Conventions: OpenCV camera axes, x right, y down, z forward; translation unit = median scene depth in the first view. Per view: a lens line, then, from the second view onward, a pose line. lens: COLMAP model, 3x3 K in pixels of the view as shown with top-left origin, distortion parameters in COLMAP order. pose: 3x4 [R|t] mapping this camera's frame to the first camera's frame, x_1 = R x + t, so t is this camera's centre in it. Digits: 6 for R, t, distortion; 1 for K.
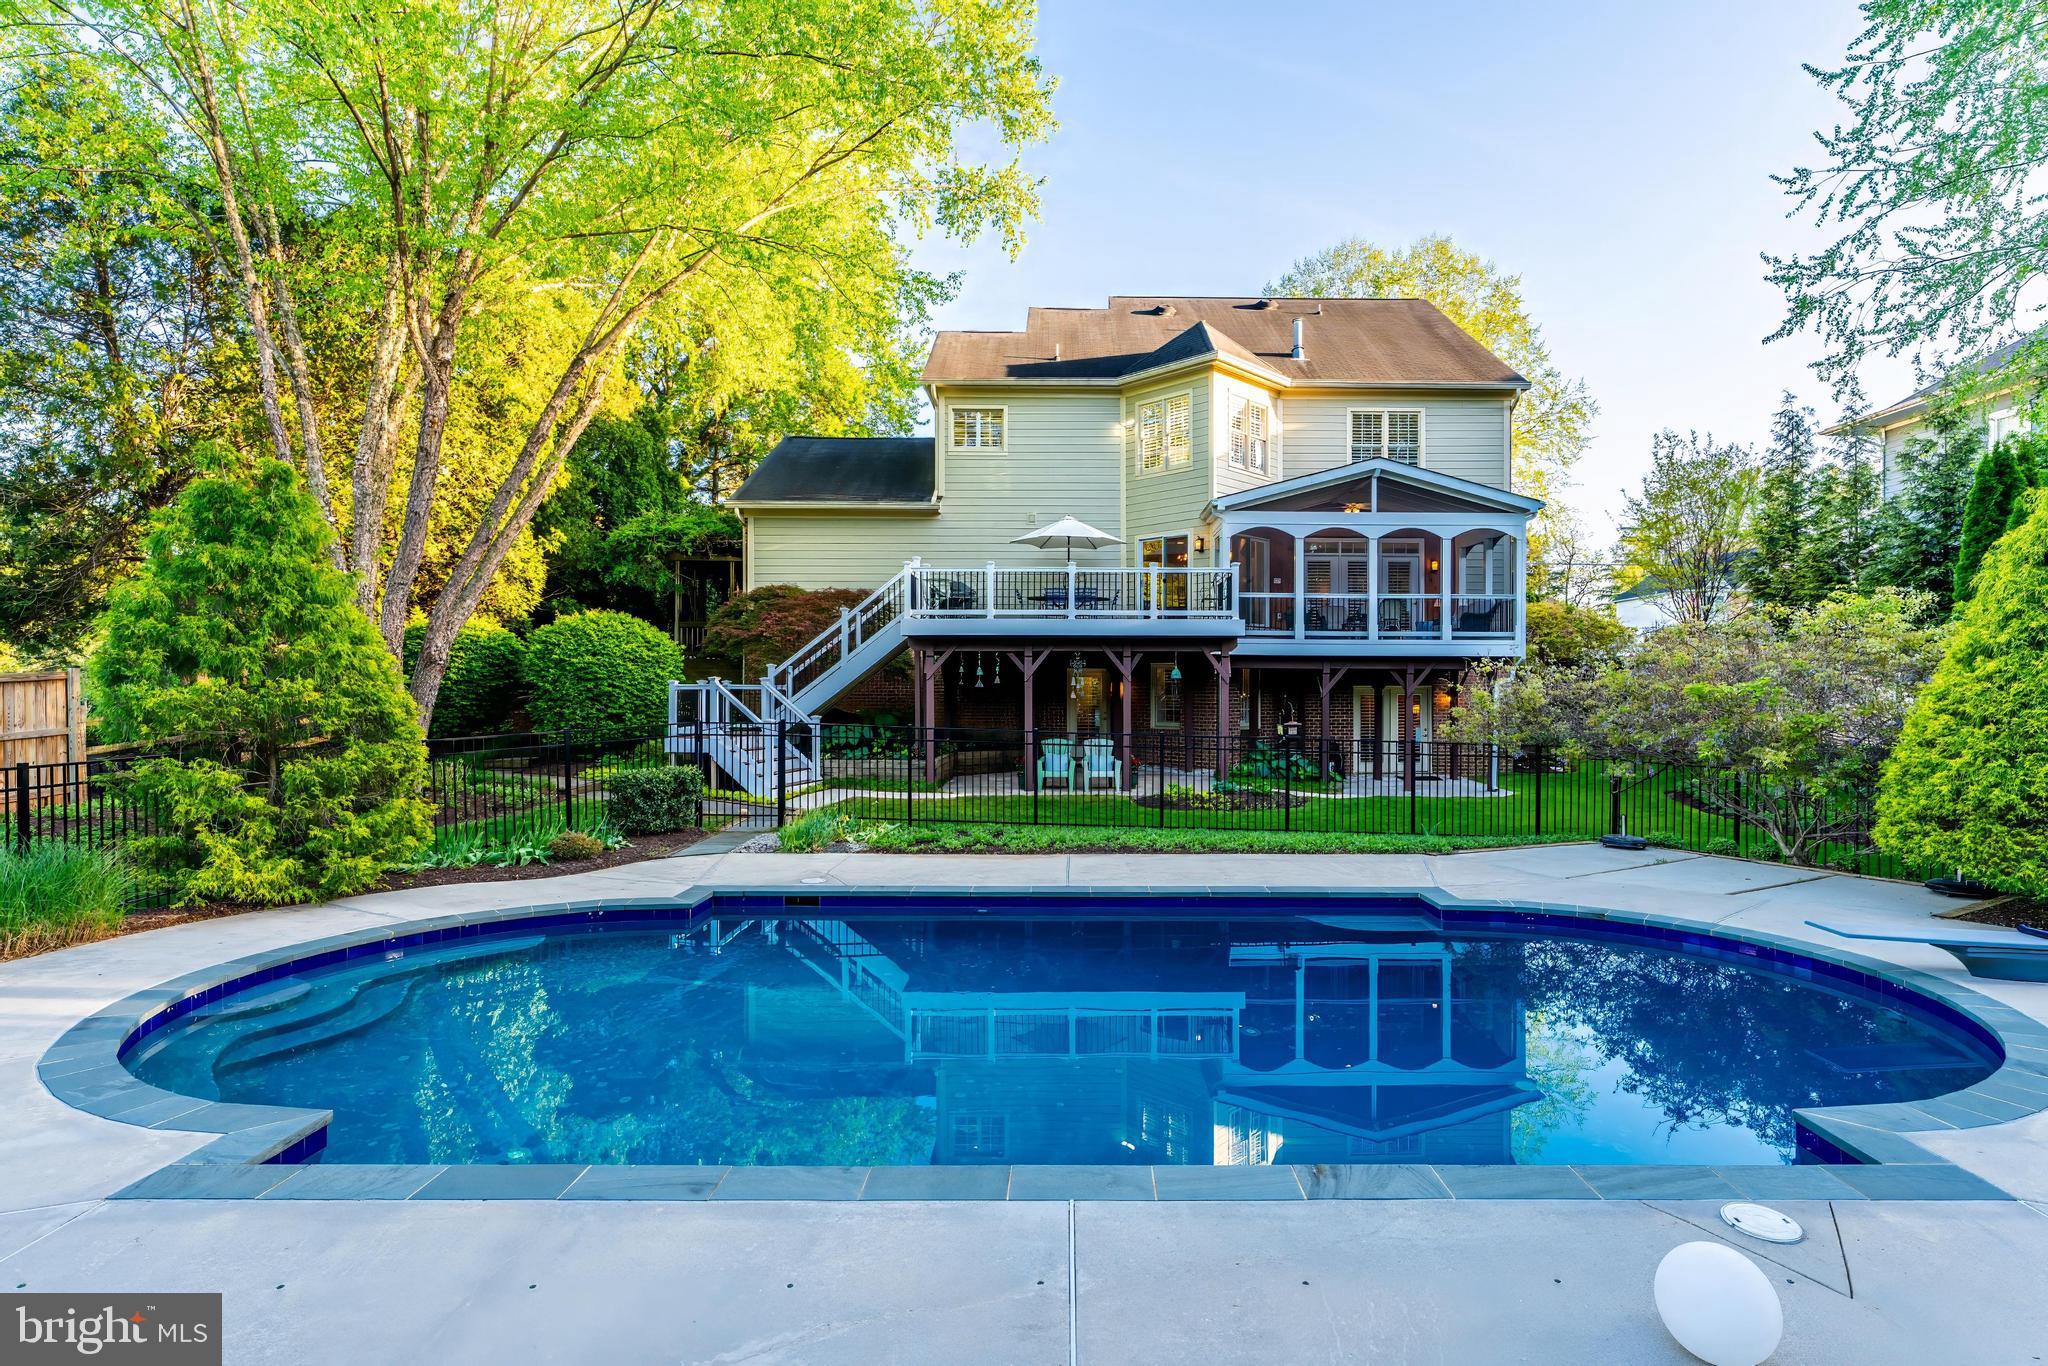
lens RADIAL K [[1016.3, 0, 1023.2], [0, 1016.3, 683.1], [0, 0, 1]] dist [-0.000358, 0.000430]
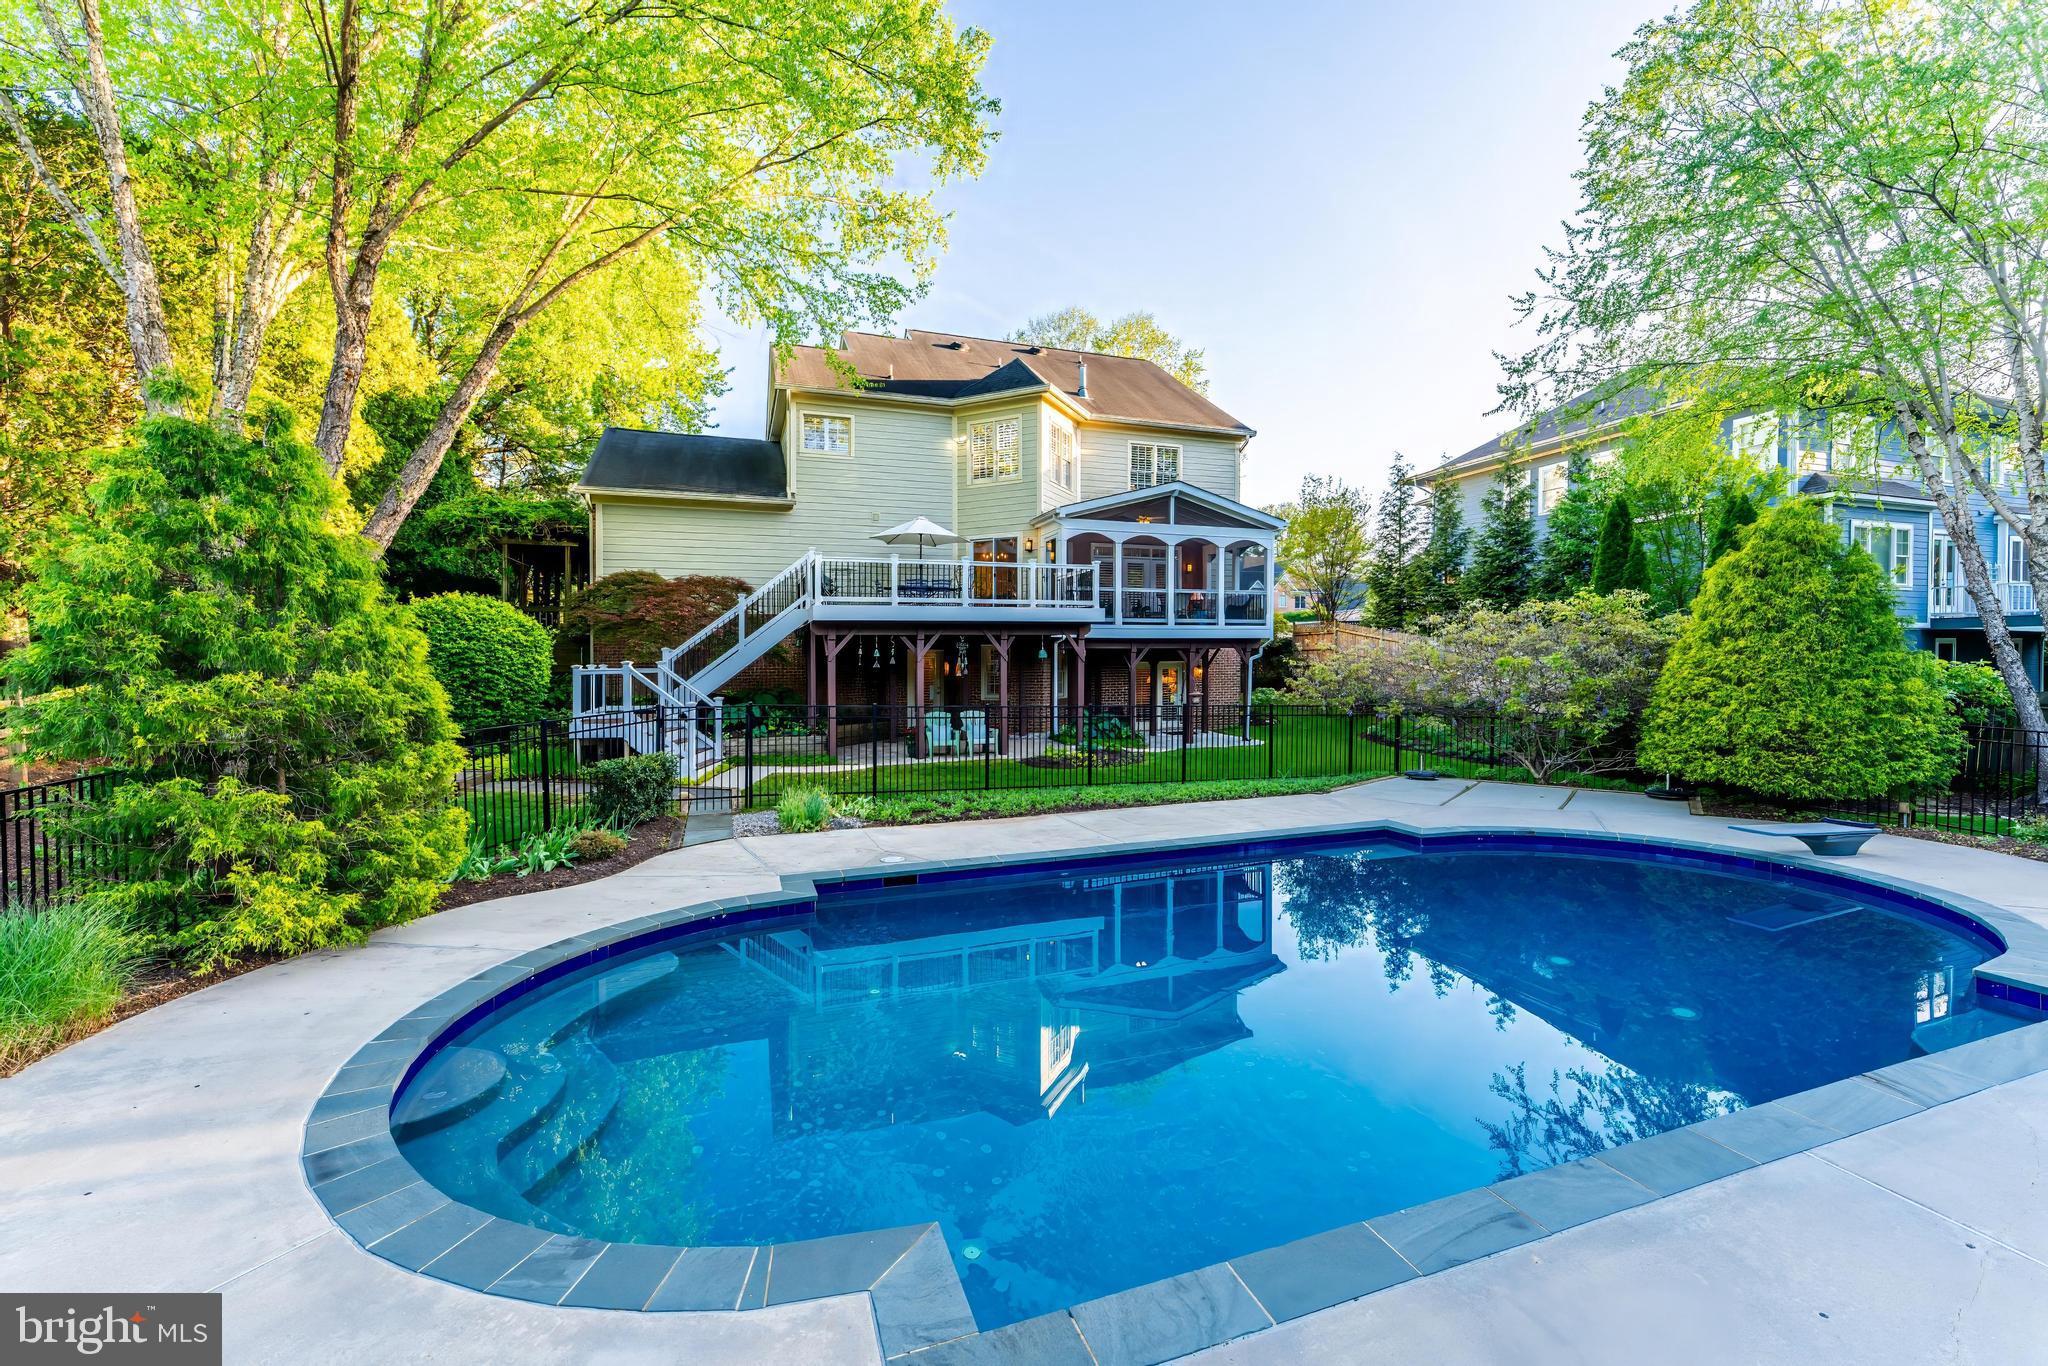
lens RADIAL K [[838.2, 0, 1026.0], [0, 838.2, 669.5], [0, 0, 1]] dist [-0.003396, 0.000567]
pose [[0.942233, -0.015562, 0.334598, -0.192912], [0.012205, 0.999852, 0.012133, -0.003054], [-0.334737, -0.007348, 0.942283, 0.086679]]
